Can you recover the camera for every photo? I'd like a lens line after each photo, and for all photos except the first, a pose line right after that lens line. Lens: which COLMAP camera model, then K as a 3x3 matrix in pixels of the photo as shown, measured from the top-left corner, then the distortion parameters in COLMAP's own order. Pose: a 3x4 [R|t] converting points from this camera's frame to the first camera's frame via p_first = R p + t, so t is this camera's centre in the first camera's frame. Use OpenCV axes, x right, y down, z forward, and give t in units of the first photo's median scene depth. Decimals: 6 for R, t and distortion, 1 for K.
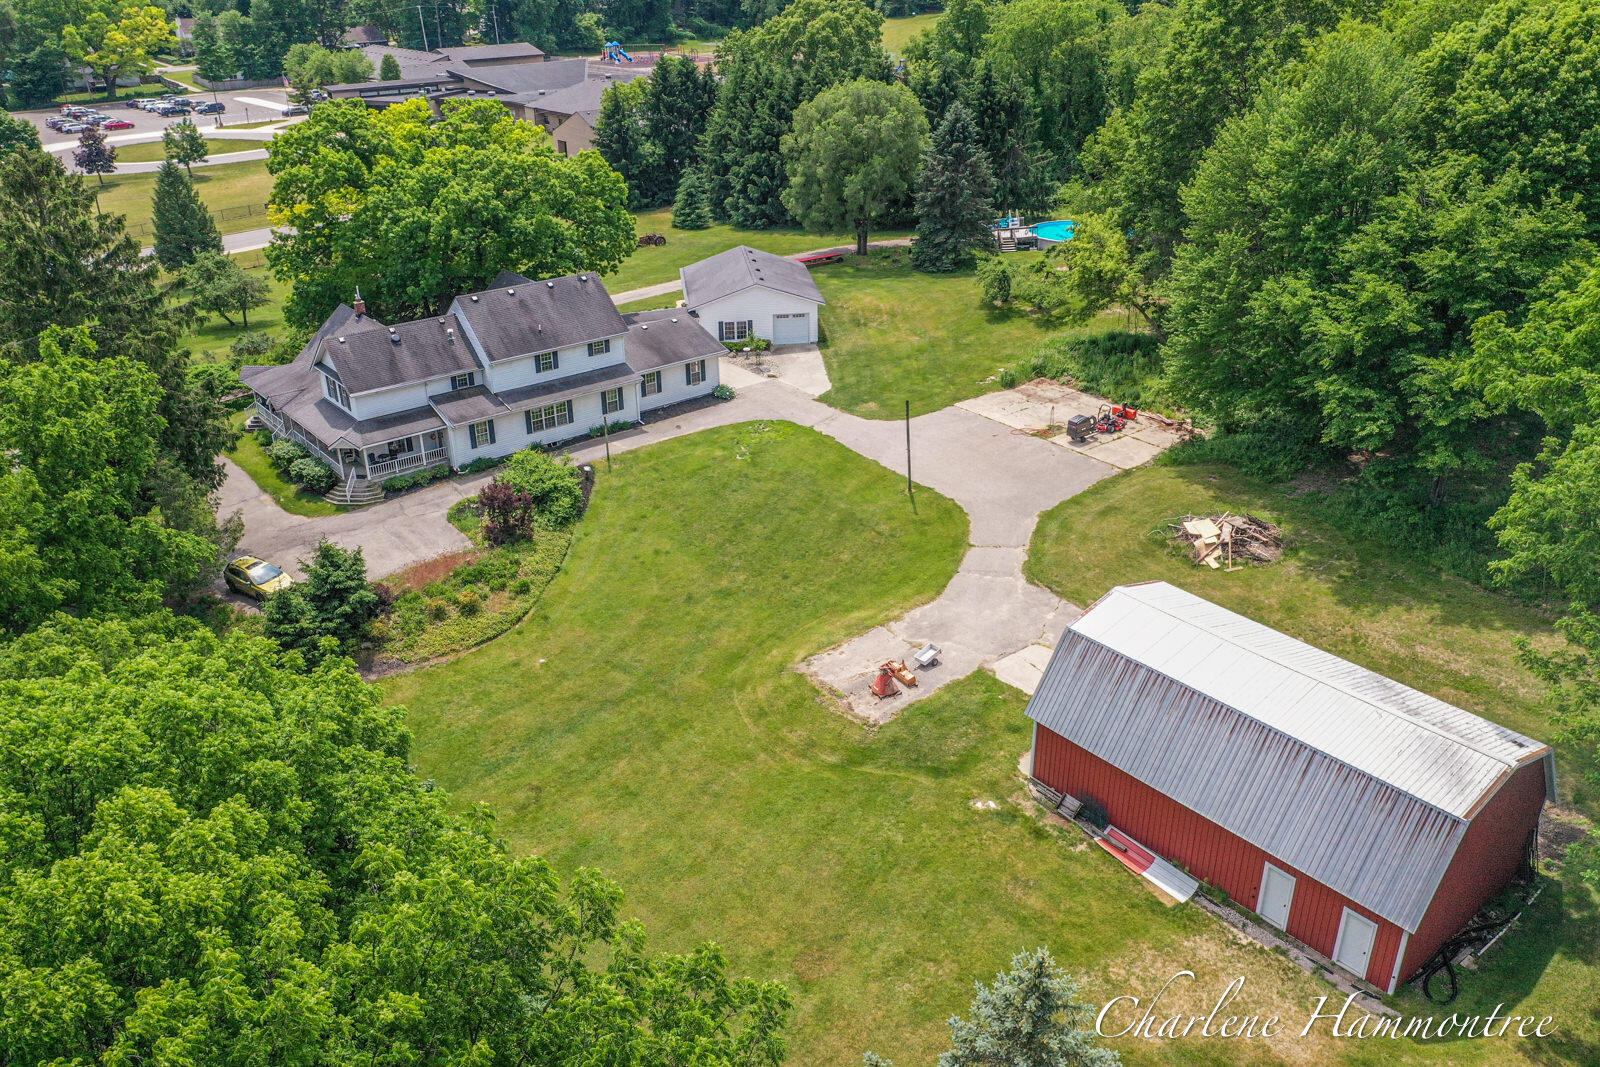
lens RADIAL K [[1266.4, 0, 792.5], [0, 1266.4, 531.3], [0, 0, 1]] dist [-0.000715, 0.002073]
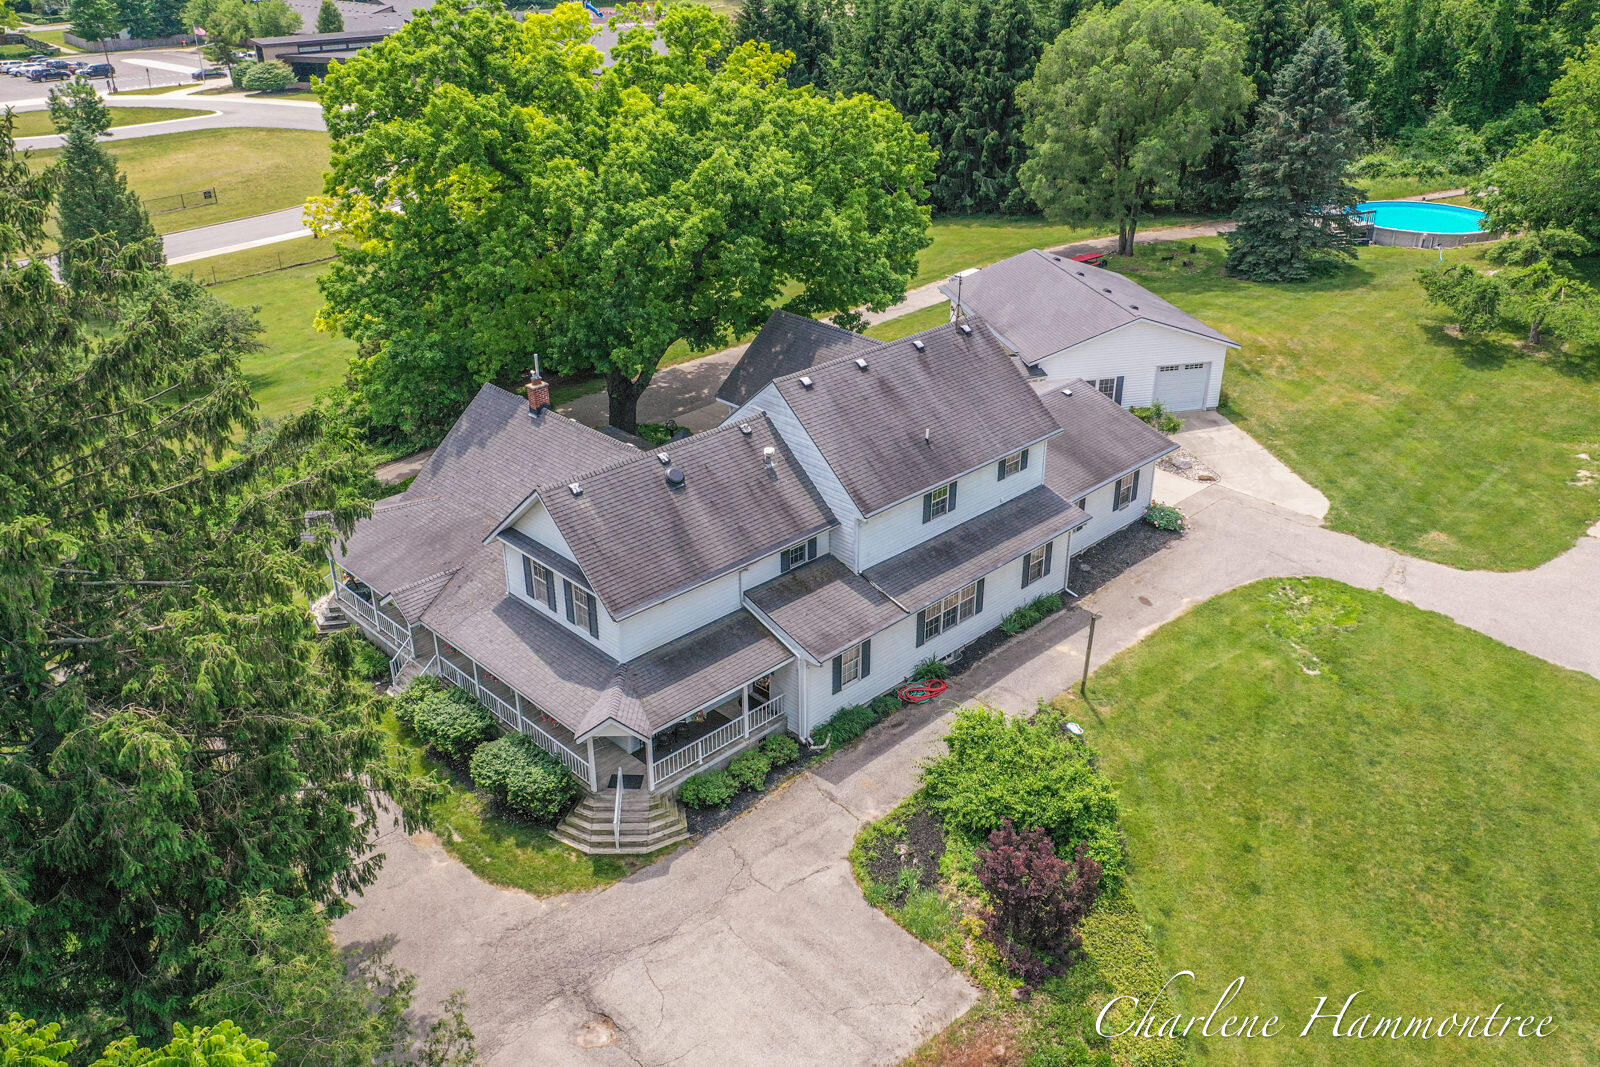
lens RADIAL K [[1266.4, 0, 792.5], [0, 1266.4, 531.3], [0, 0, 1]] dist [-0.000715, 0.002073]
pose [[0.995976, -0.035038, 0.082491, -0.290543], [0.033717, 0.999281, 0.017361, -0.129827], [-0.083040, -0.014510, 0.996441, 0.488542]]
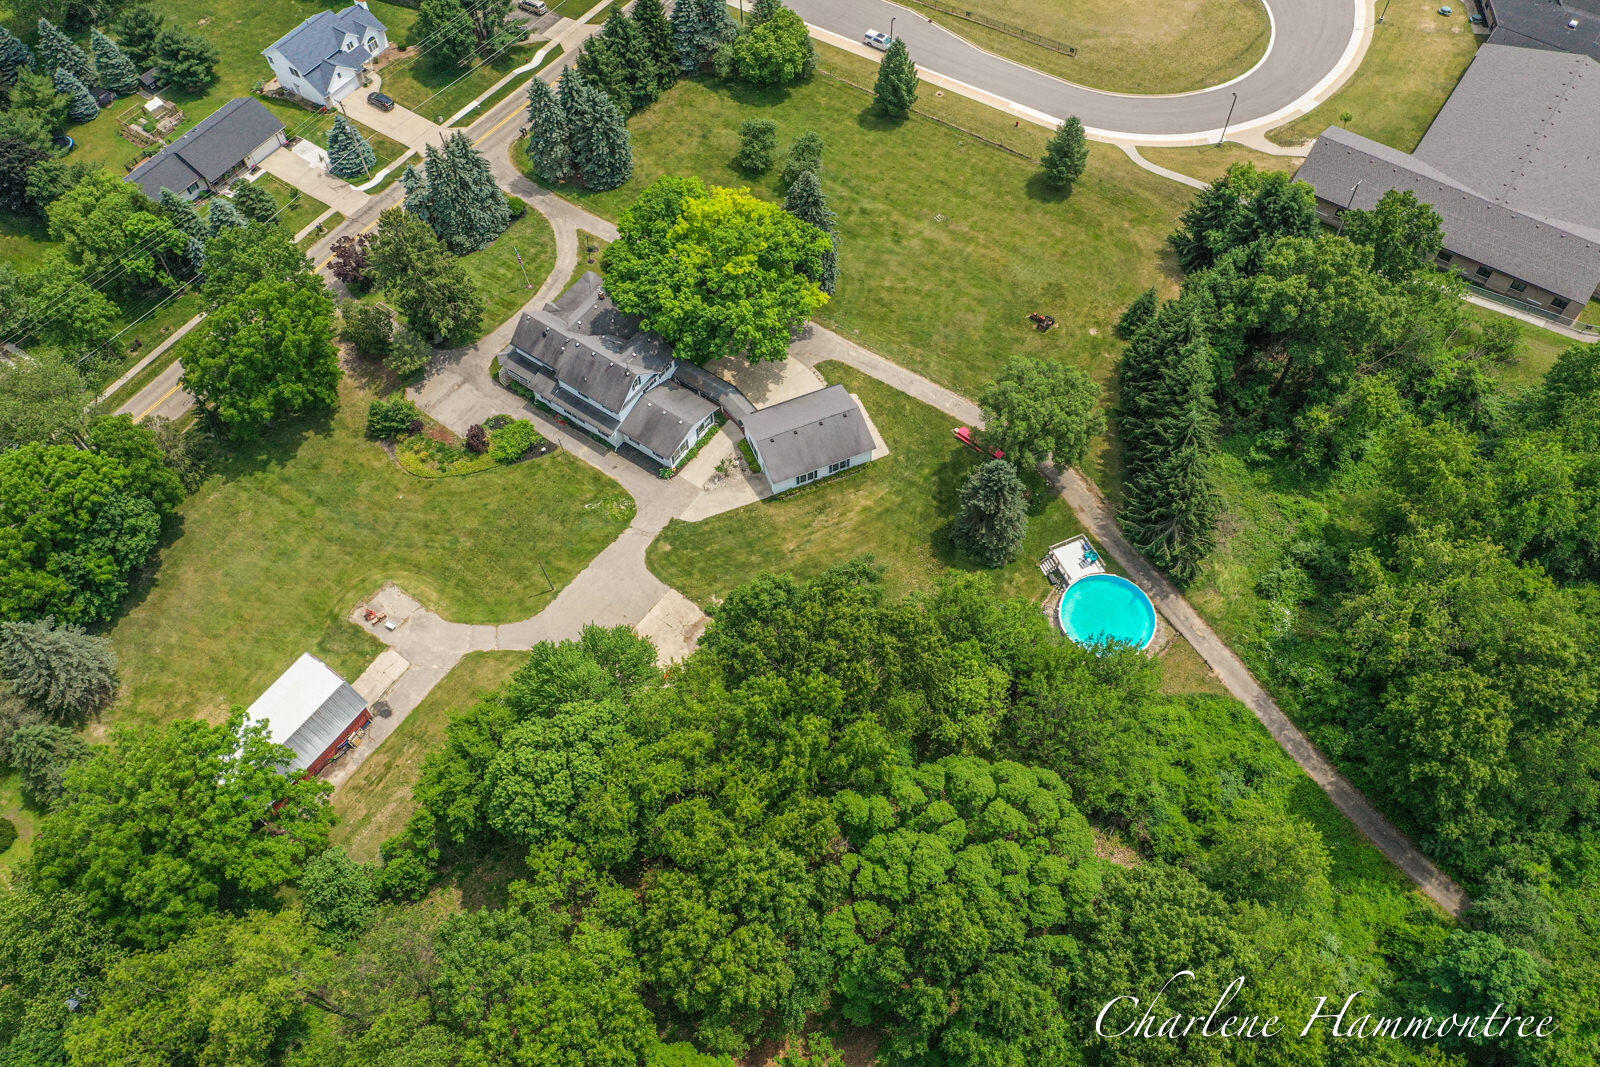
lens RADIAL K [[1266.4, 0, 792.5], [0, 1266.4, 531.3], [0, 0, 1]] dist [-0.000715, 0.002073]
pose [[0.265087, 0.813635, -0.517423, 1.021116], [-0.400775, 0.581045, 0.708354, -1.459665], [0.876988, 0.019595, 0.480112, 0.360570]]
